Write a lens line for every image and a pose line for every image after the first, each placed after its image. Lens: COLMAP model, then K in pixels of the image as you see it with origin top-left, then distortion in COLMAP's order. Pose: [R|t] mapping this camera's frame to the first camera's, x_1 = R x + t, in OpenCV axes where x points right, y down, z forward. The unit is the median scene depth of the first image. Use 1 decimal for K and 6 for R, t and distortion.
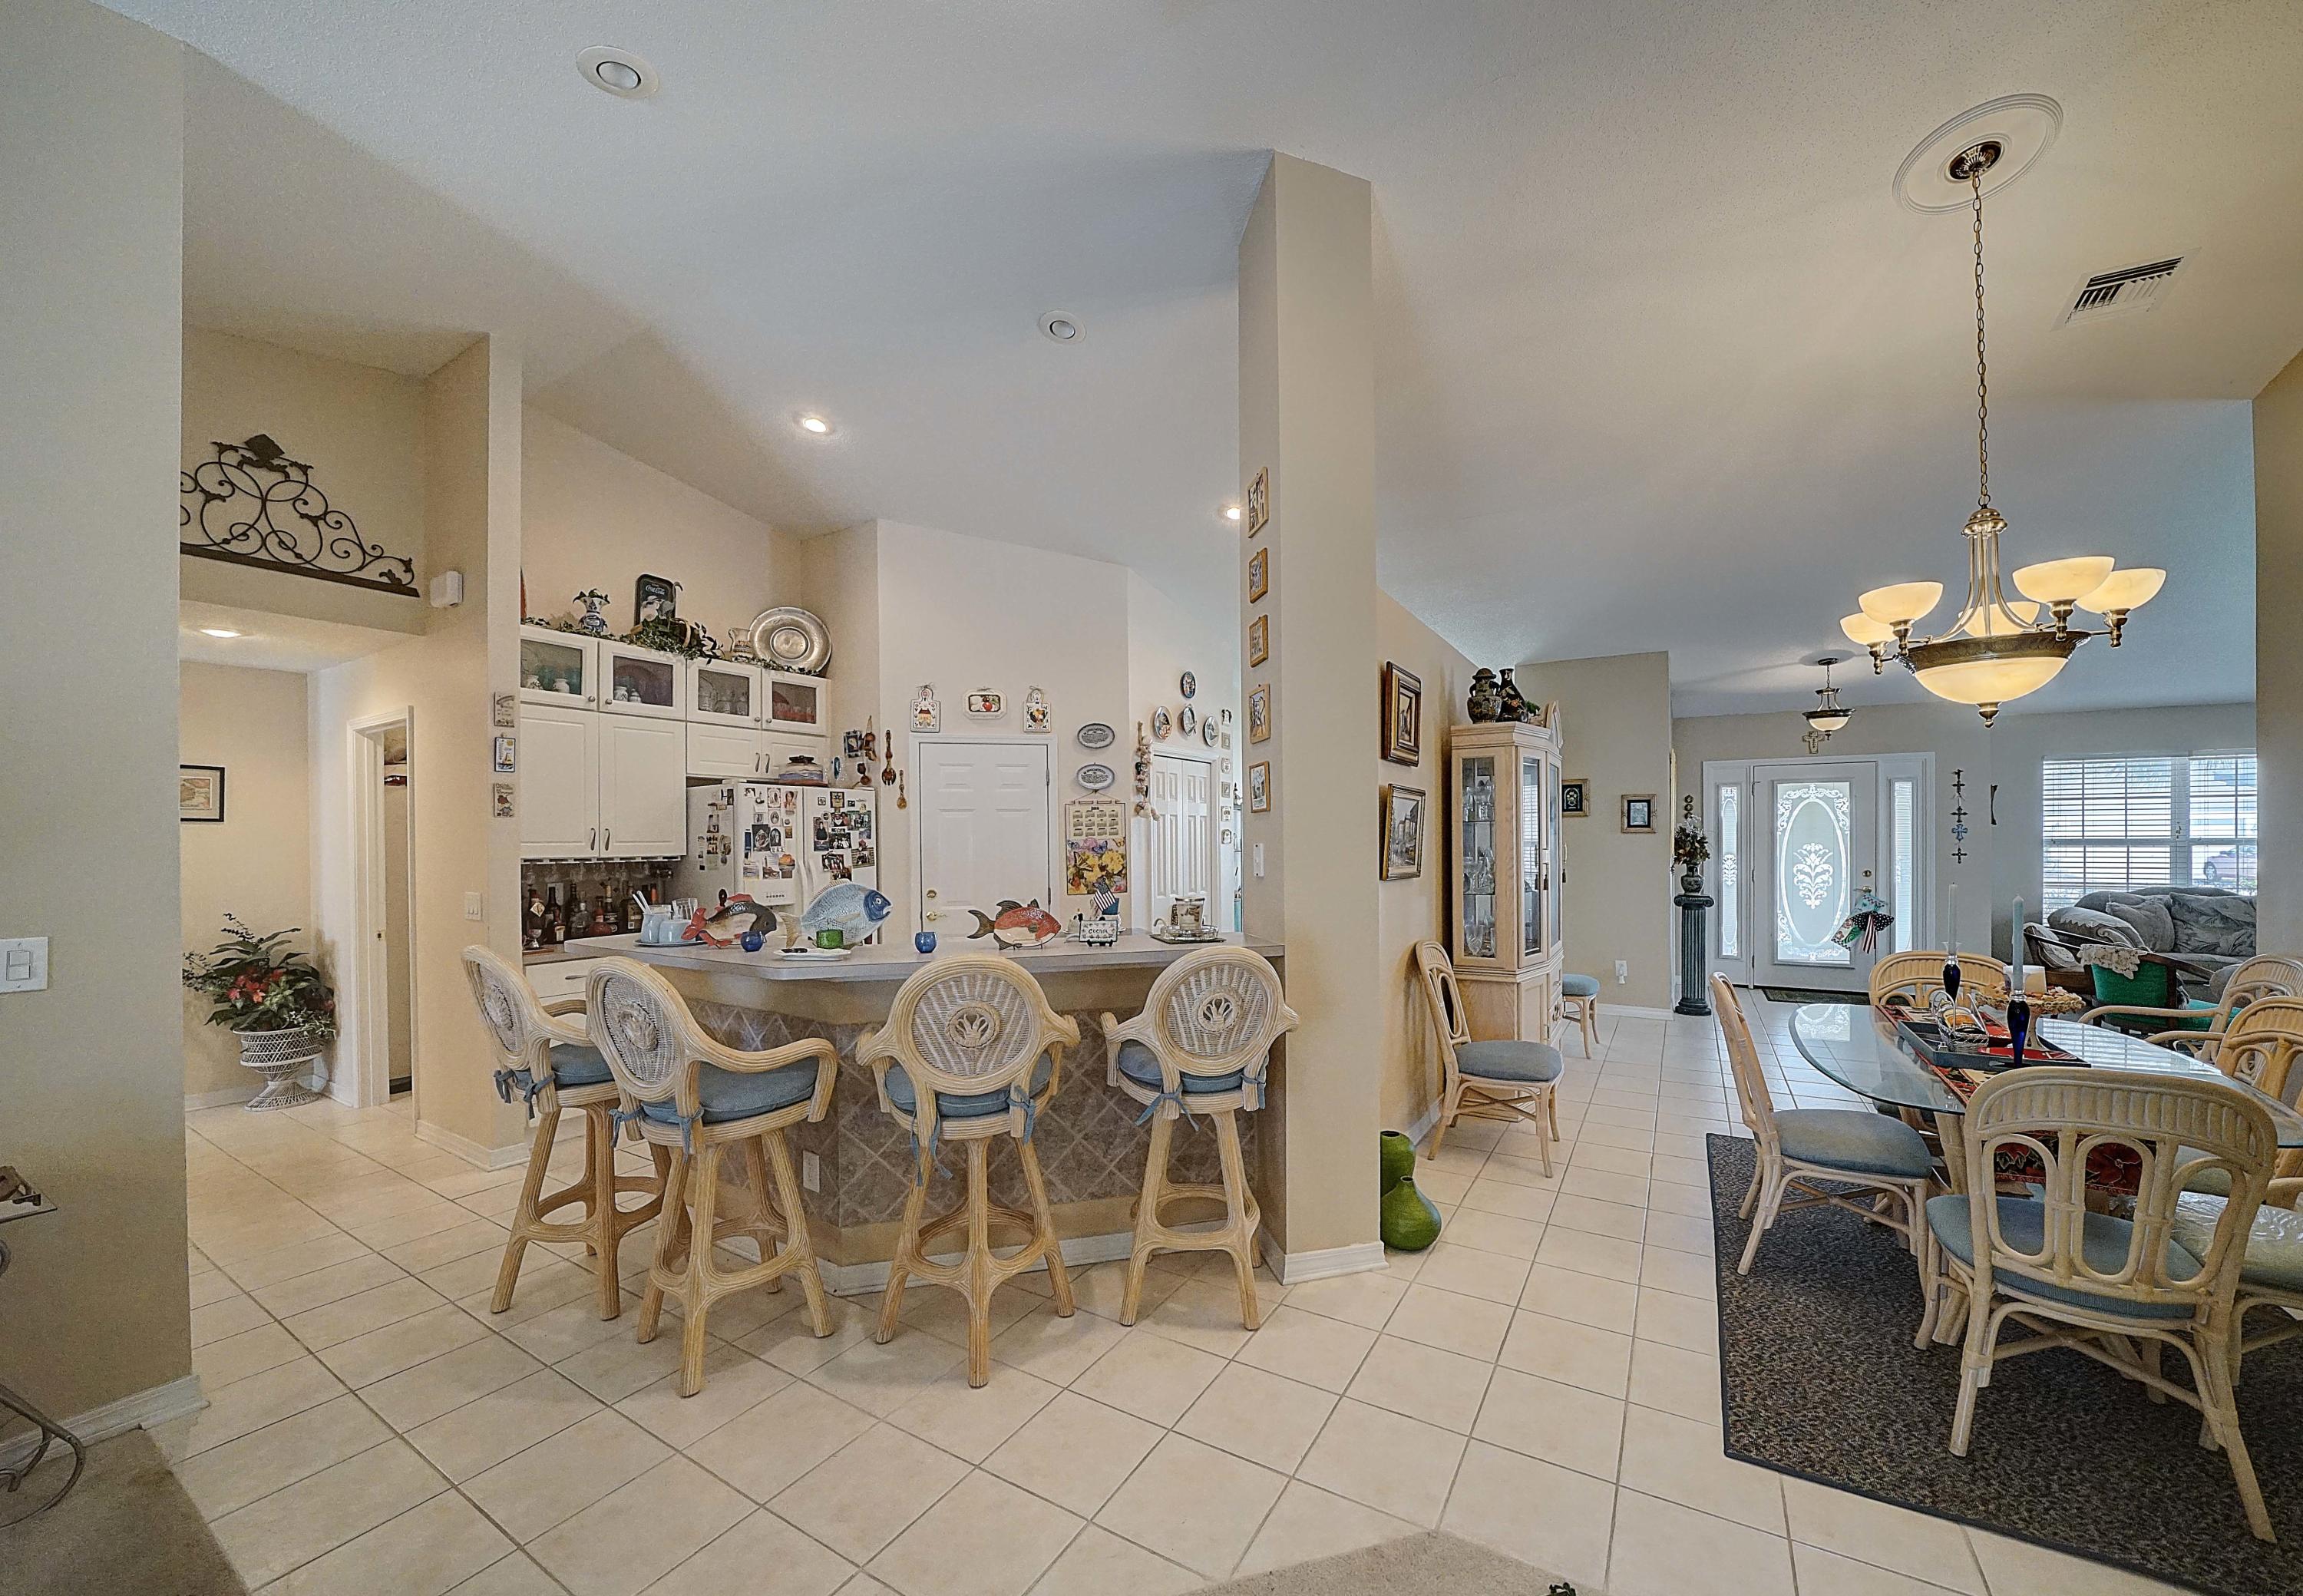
lens RADIAL K [[852.5, 0, 1200.3], [0, 852.5, 844.8], [0, 0, 1]] dist [-0.018150, -0.000036]
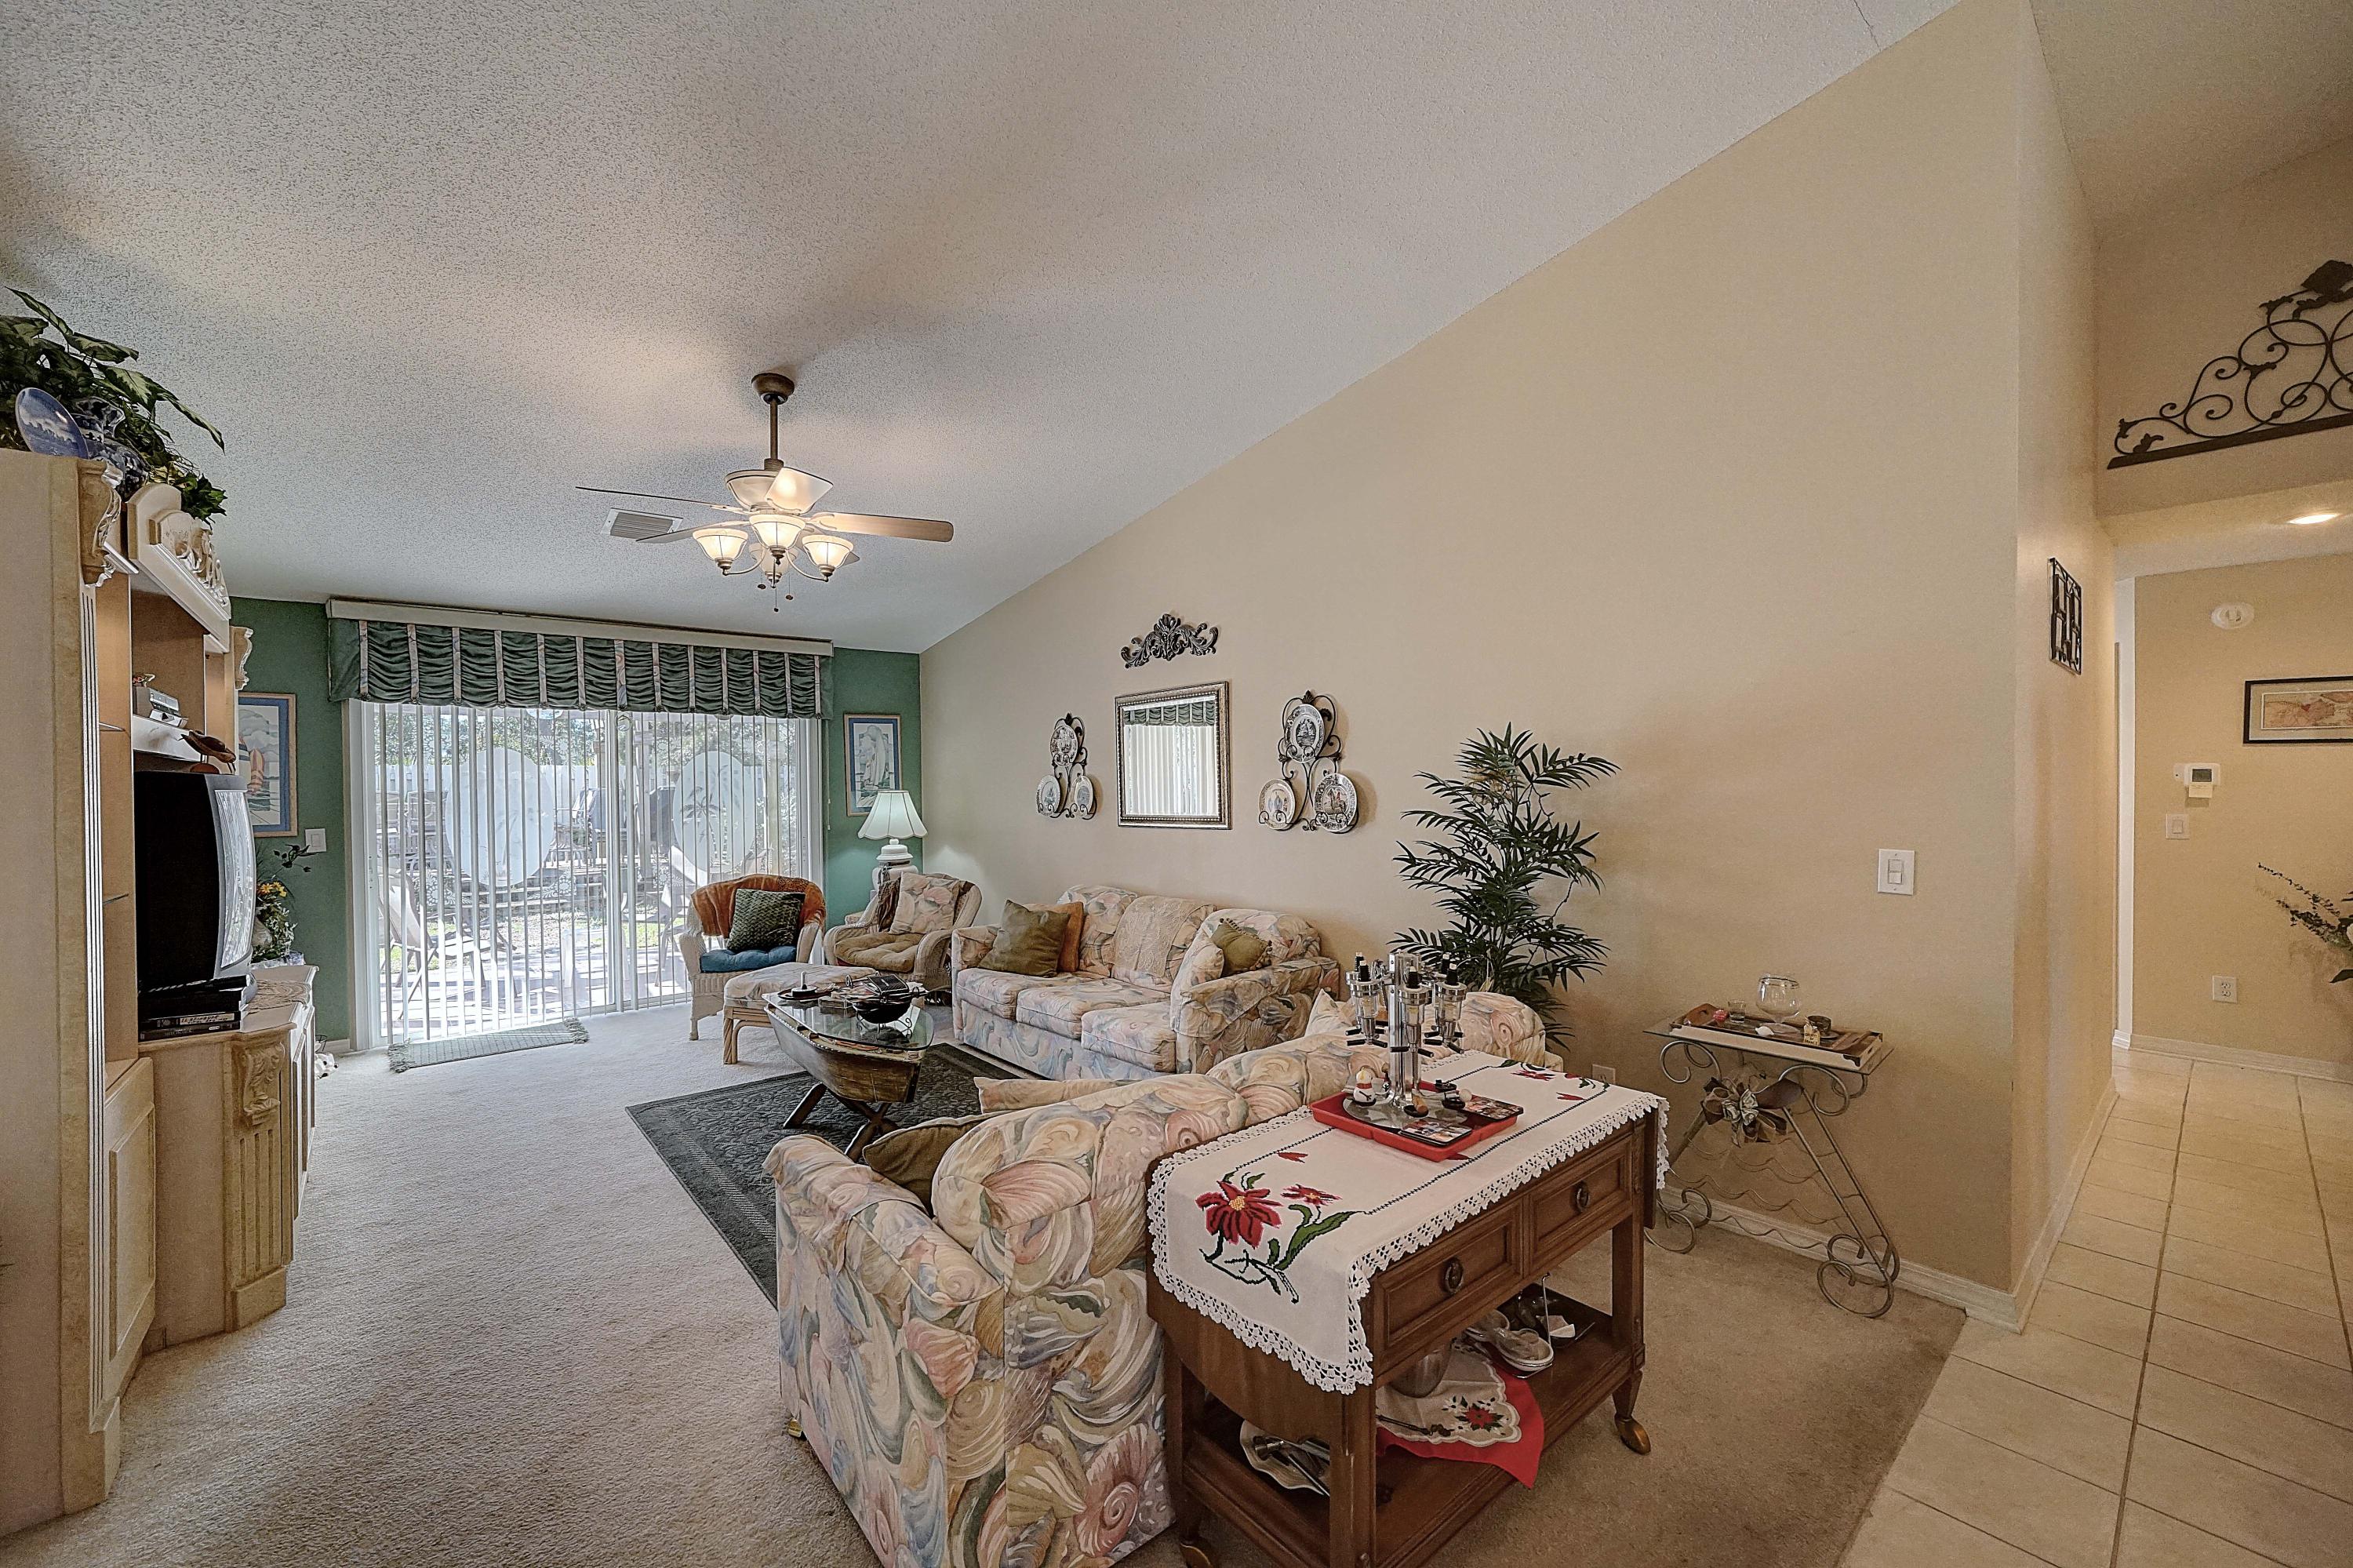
lens RADIAL K [[928.2, 0, 1173.4], [0, 928.2, 792.0], [0, 0, 1]] dist [-0.003149, 0.000639]
pose [[-0.340819, 0.021868, -0.939875, 0.065710], [0.003883, 0.999754, 0.021853, -0.001676], [0.940121, 0.003798, -0.340820, 0.148317]]
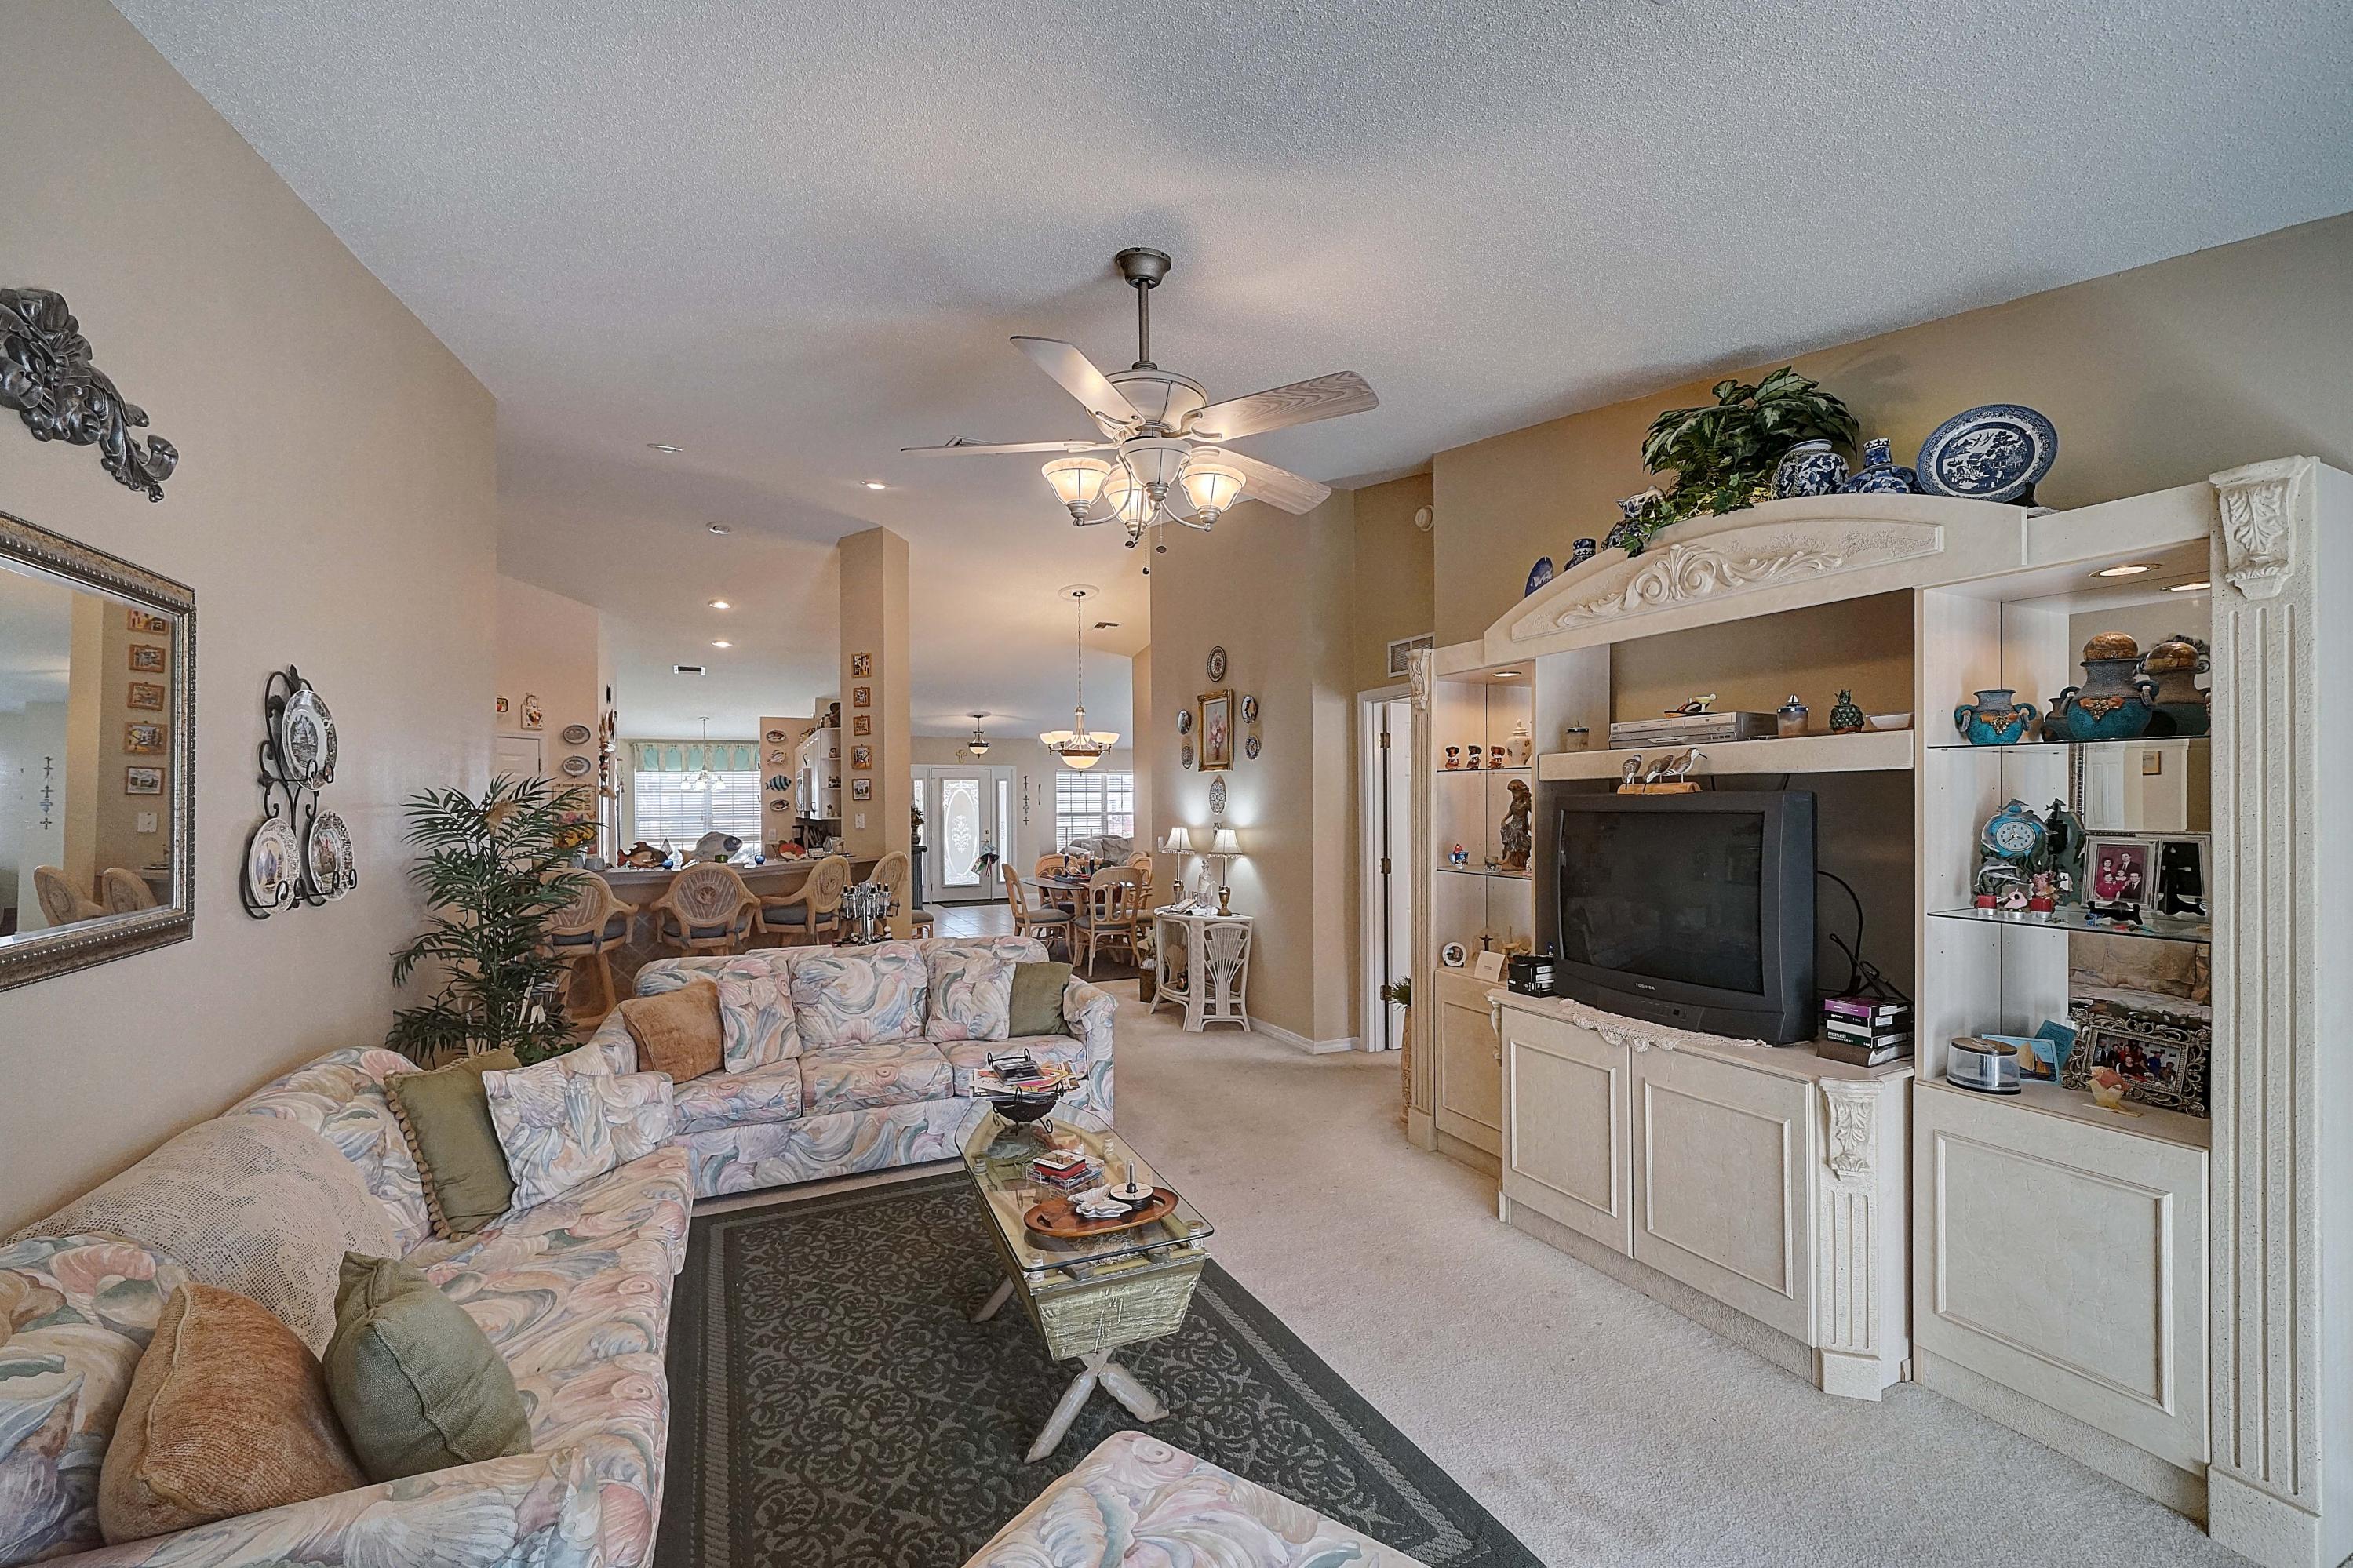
lens RADIAL K [[928.0, 0, 1169.6], [0, 928.0, 804.6], [0, 0, 1]] dist [-0.003149, 0.000639]
pose [[0.571290, 0.005592, 0.820729, -0.772969], [0.008802, 0.999878, -0.012939, 0.006725], [-0.820701, 0.014616, 0.571171, -0.563156]]
